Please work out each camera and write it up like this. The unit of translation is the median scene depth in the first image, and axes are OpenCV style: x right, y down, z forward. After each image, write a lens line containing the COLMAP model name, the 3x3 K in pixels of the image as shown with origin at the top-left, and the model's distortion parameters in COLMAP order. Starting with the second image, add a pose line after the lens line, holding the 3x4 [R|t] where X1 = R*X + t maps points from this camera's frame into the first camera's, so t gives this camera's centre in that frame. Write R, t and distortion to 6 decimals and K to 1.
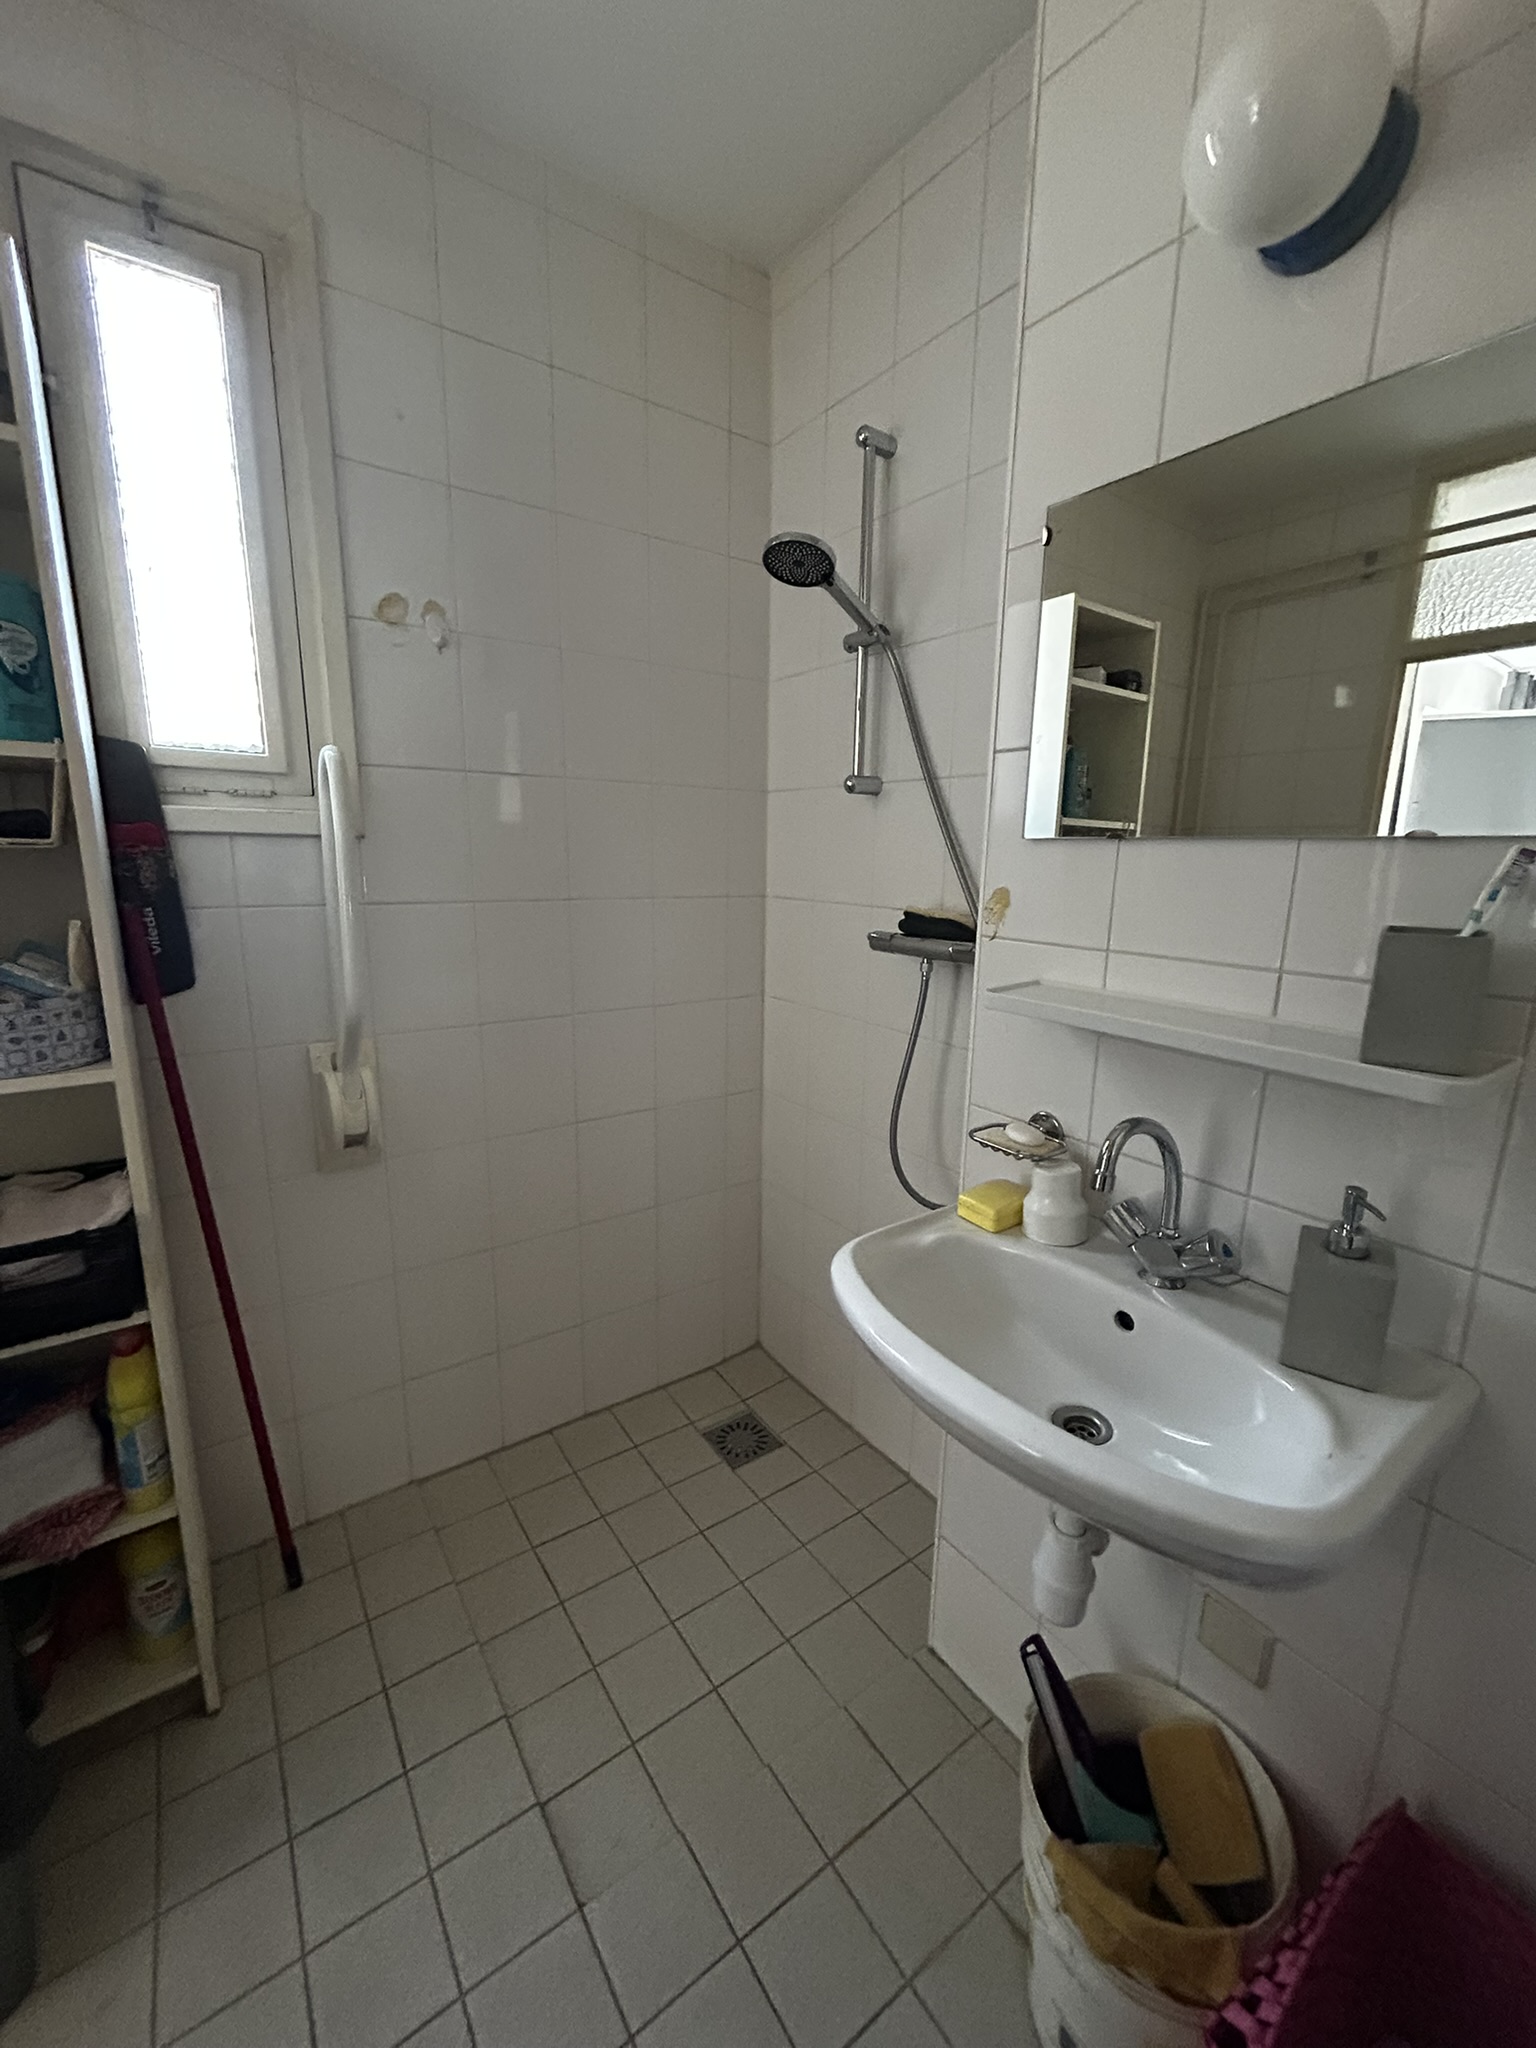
lens RADIAL K [[822.3, 0, 775.0], [0, 822.3, 1025.4], [0, 0, 1]] dist [-0.004414, 0.000342]
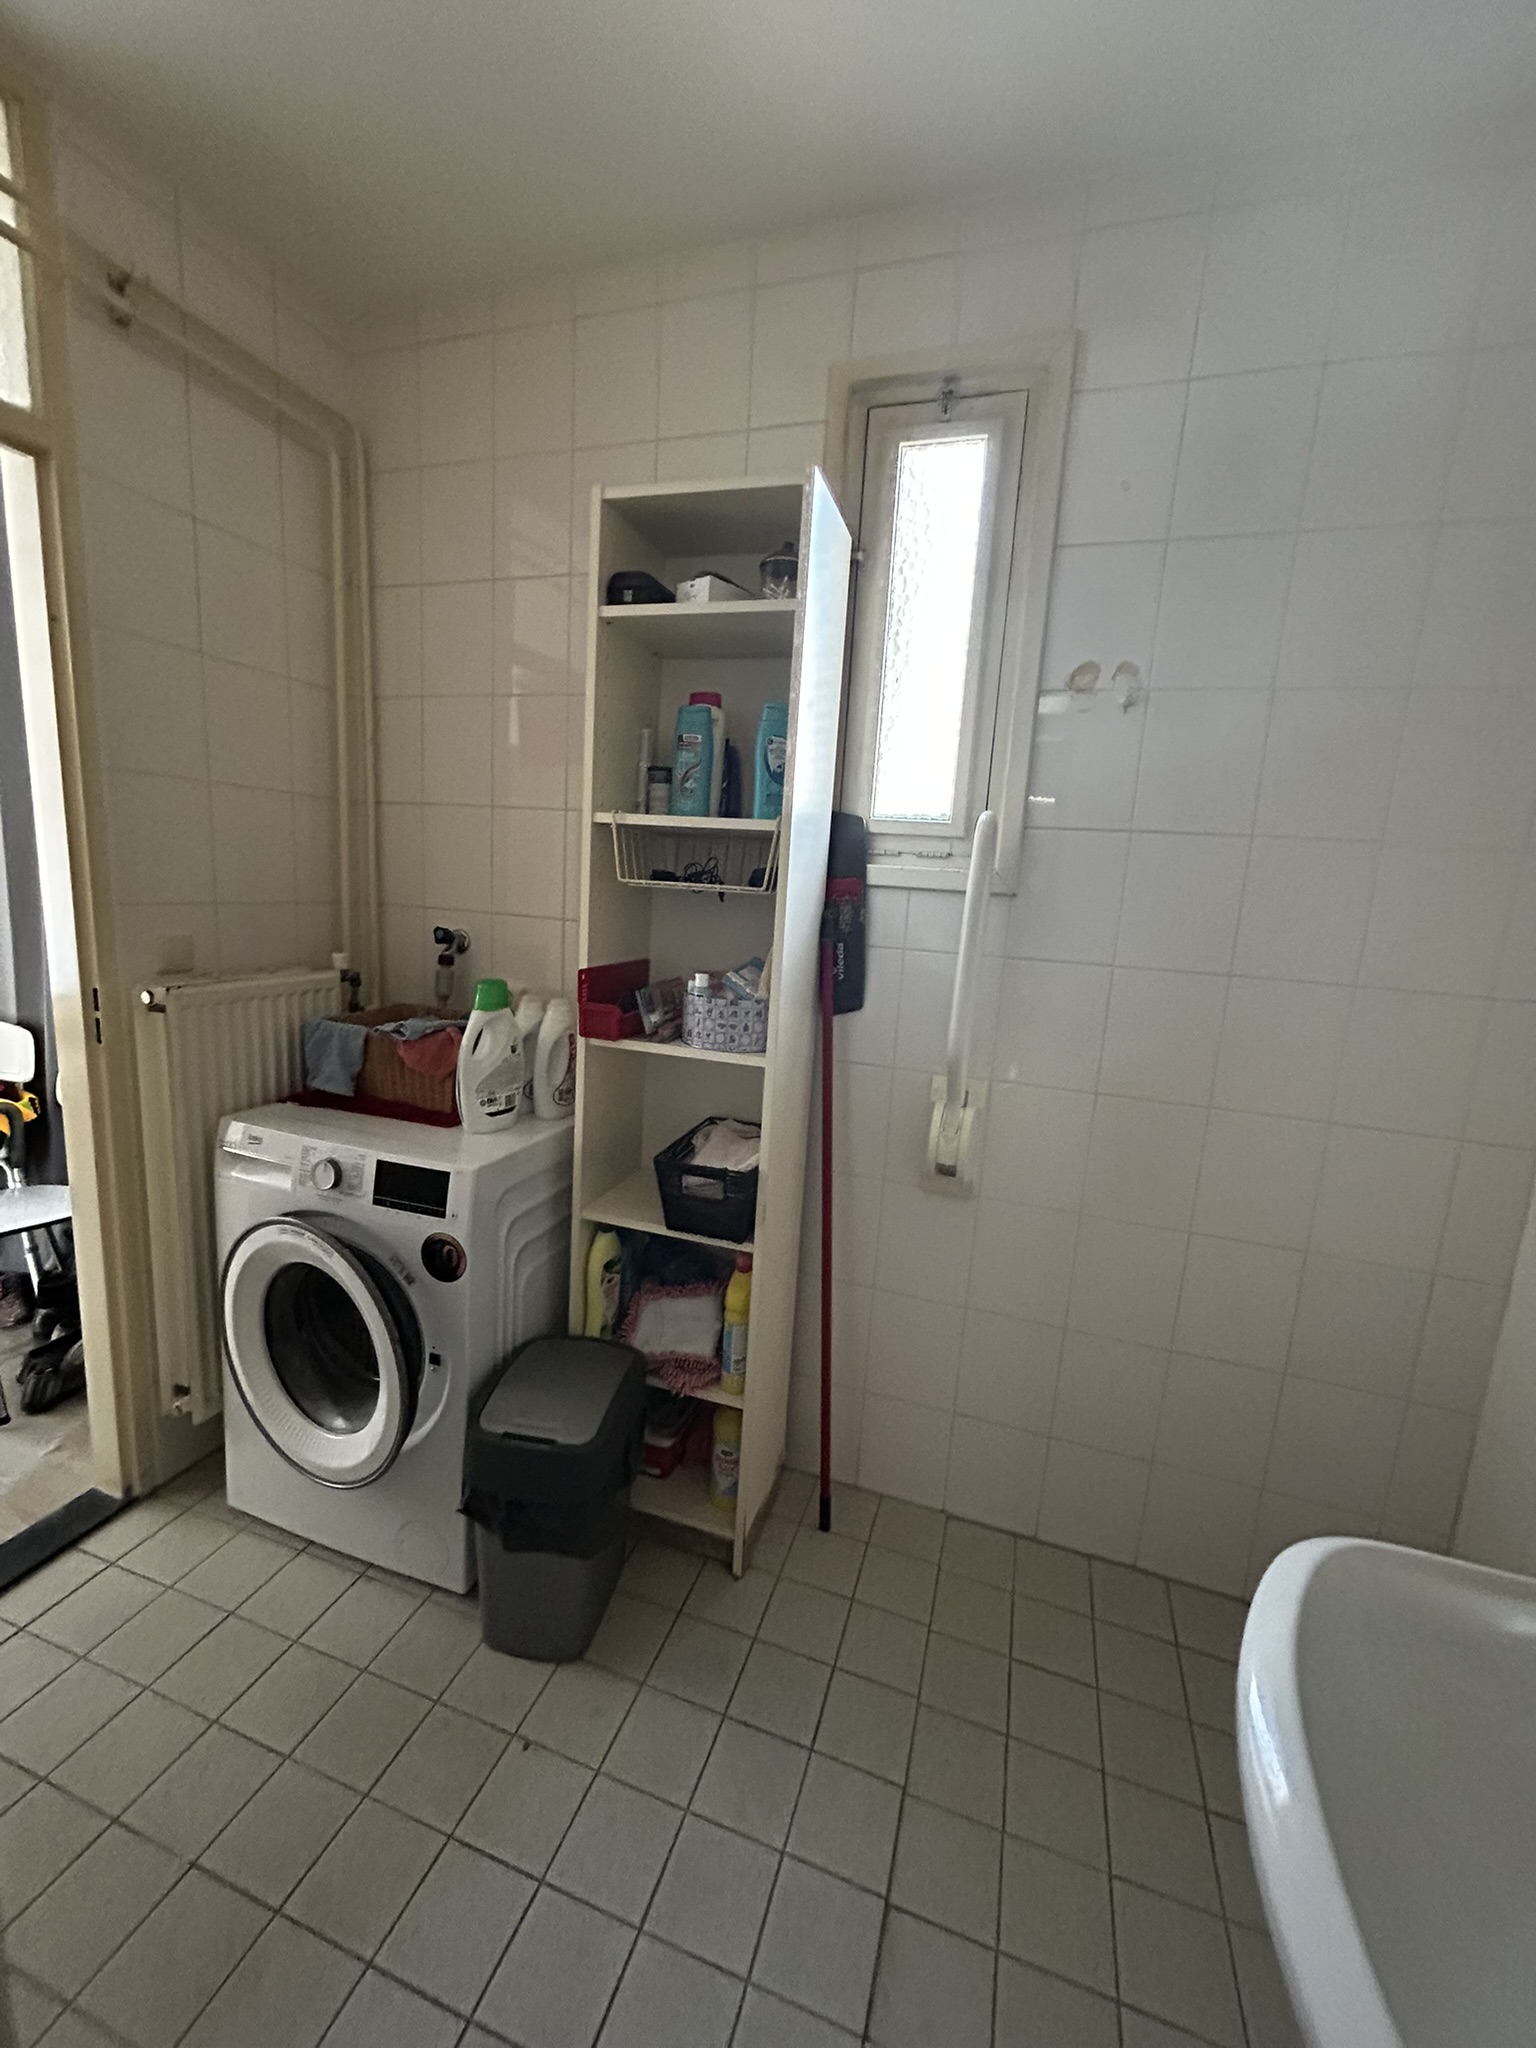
lens RADIAL K [[822.3, 0, 770.2], [0, 822.3, 1025.4], [0, 0, 1]] dist [-0.004414, 0.000342]
pose [[0.587047, 0.157430, -0.794098, 0.217035], [-0.214224, 0.976152, 0.035154, -0.041226], [0.780694, 0.149477, 0.606772, 0.160885]]
